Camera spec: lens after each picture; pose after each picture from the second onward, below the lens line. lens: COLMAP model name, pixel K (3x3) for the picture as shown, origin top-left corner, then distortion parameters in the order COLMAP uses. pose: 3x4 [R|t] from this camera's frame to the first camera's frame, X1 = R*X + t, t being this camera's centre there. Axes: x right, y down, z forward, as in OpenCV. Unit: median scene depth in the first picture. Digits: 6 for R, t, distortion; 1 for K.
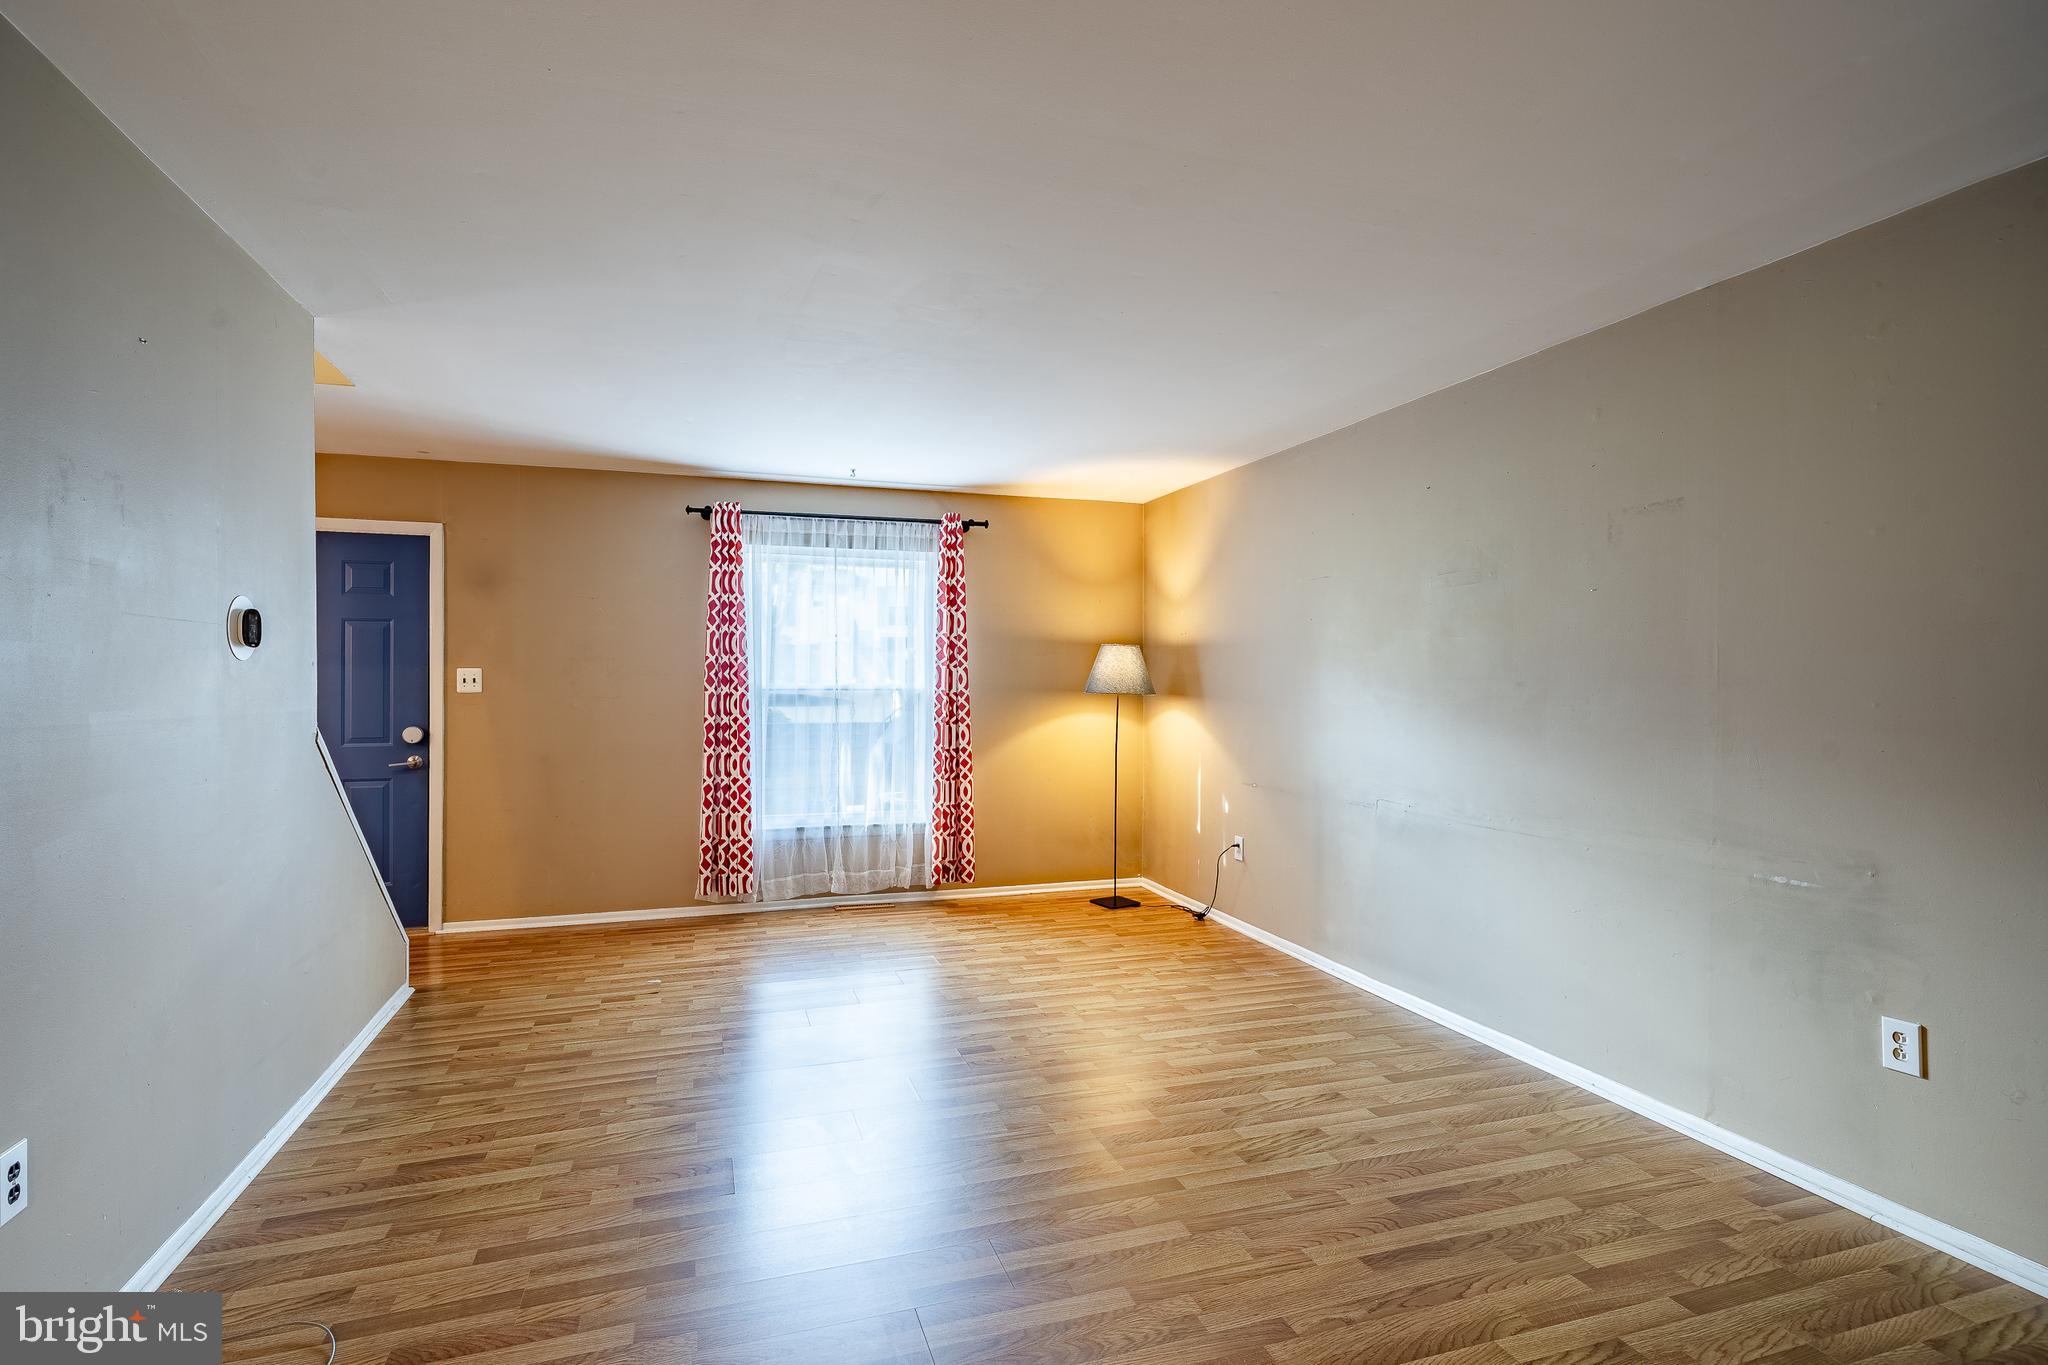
lens RADIAL K [[984.0, 0, 1024.0], [0, 984.0, 682.5], [0, 0, 1]] dist [0.011539, -0.000774]
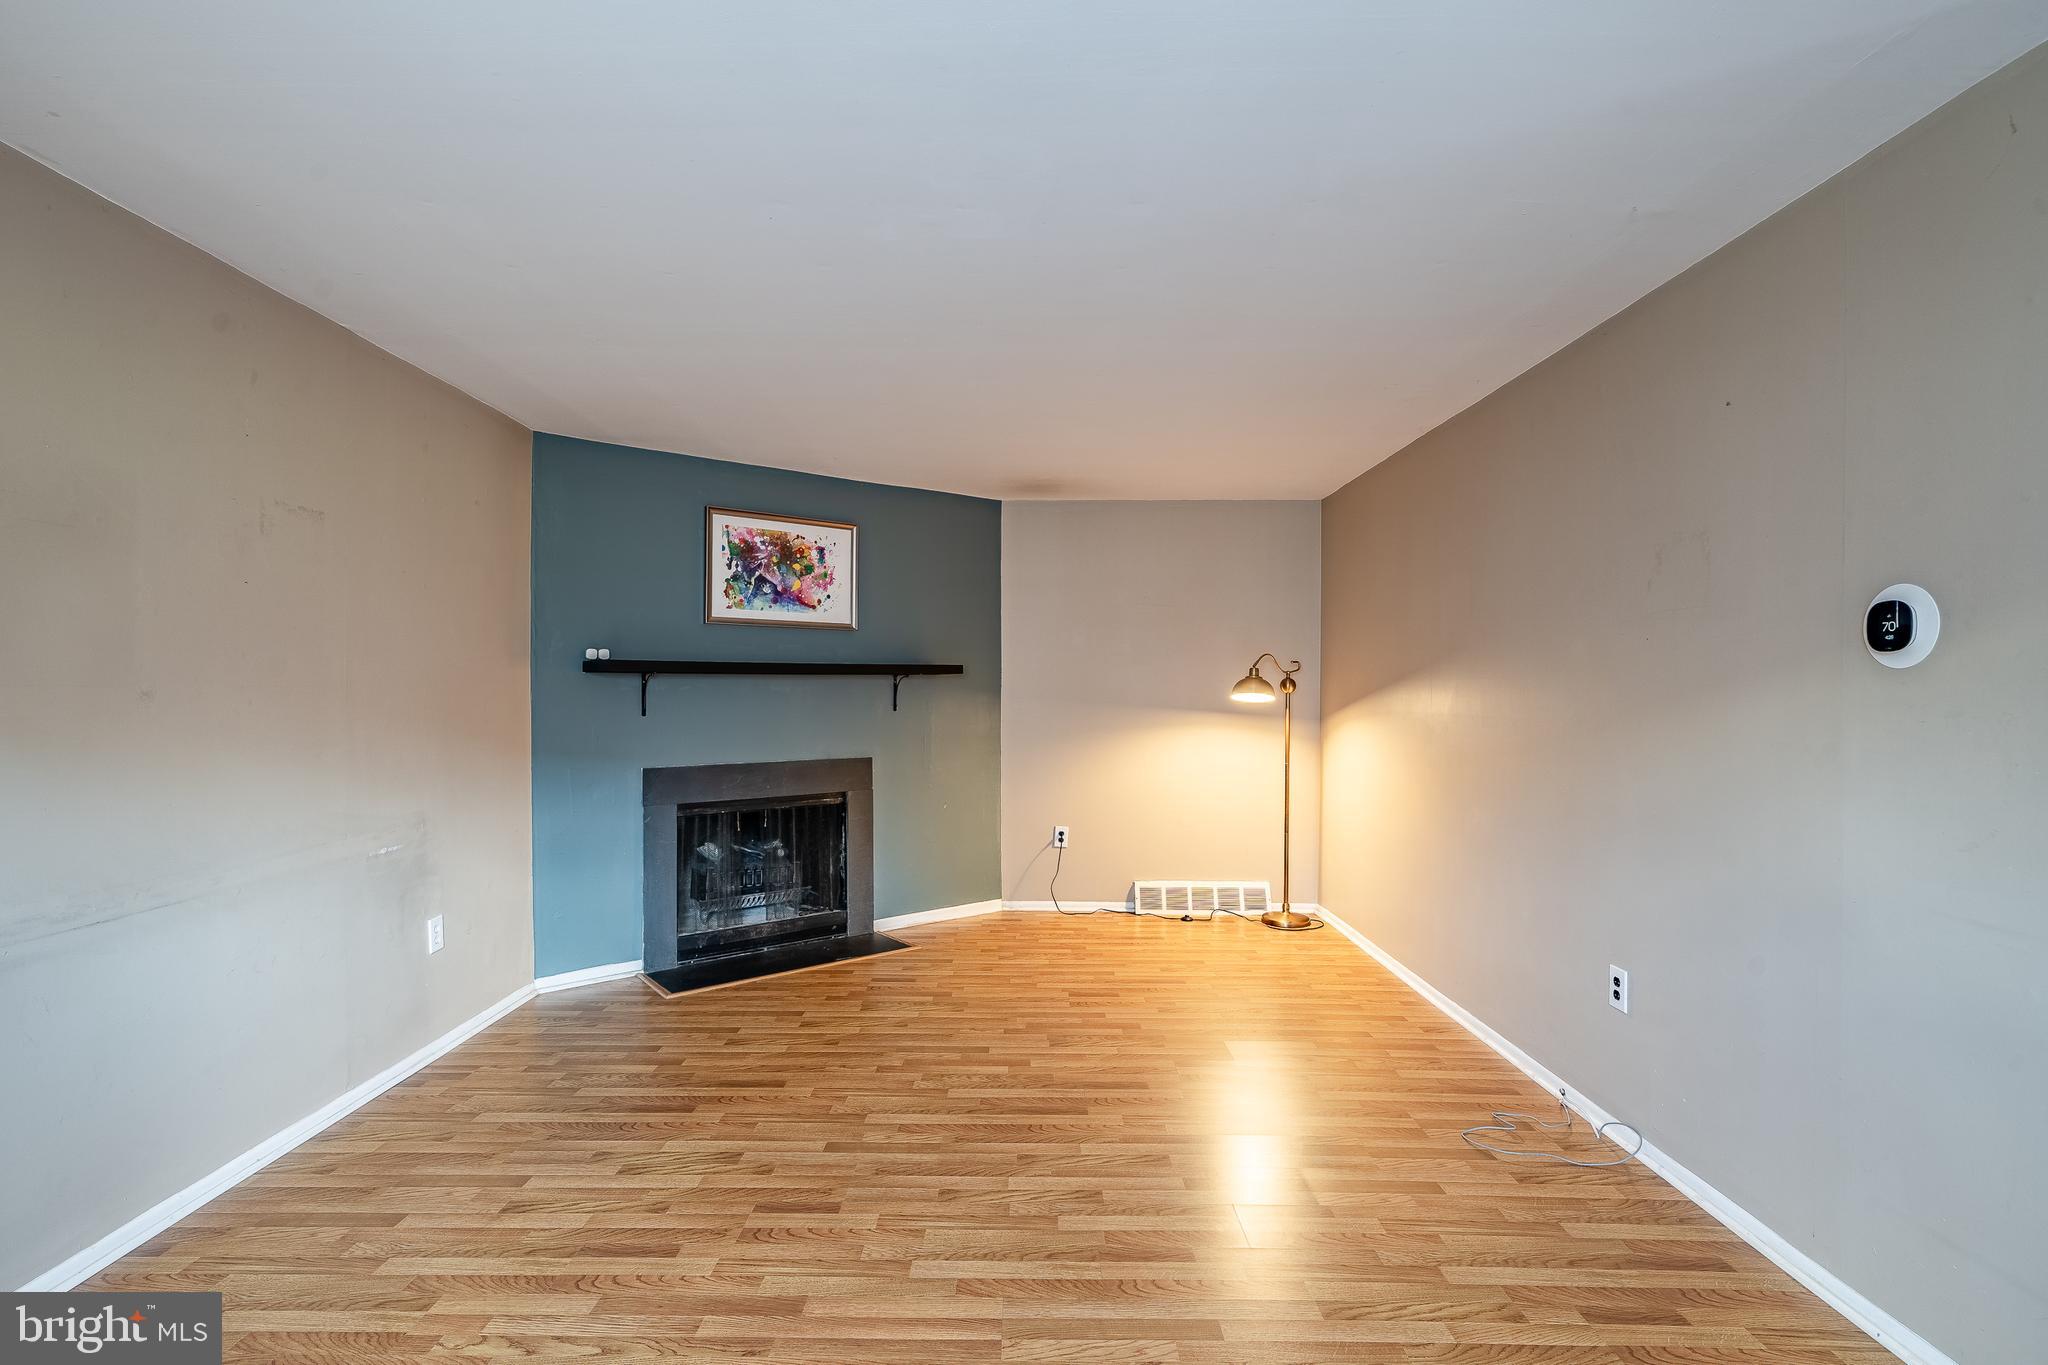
lens RADIAL K [[984.0, 0, 1024.0], [0, 984.0, 682.5], [0, 0, 1]] dist [0.011539, -0.000774]
pose [[-0.946655, 0.001579, 0.322244, -0.391210], [-0.002741, 0.999912, -0.012952, 0.002226], [-0.322237, -0.013144, -0.946568, 1.899874]]
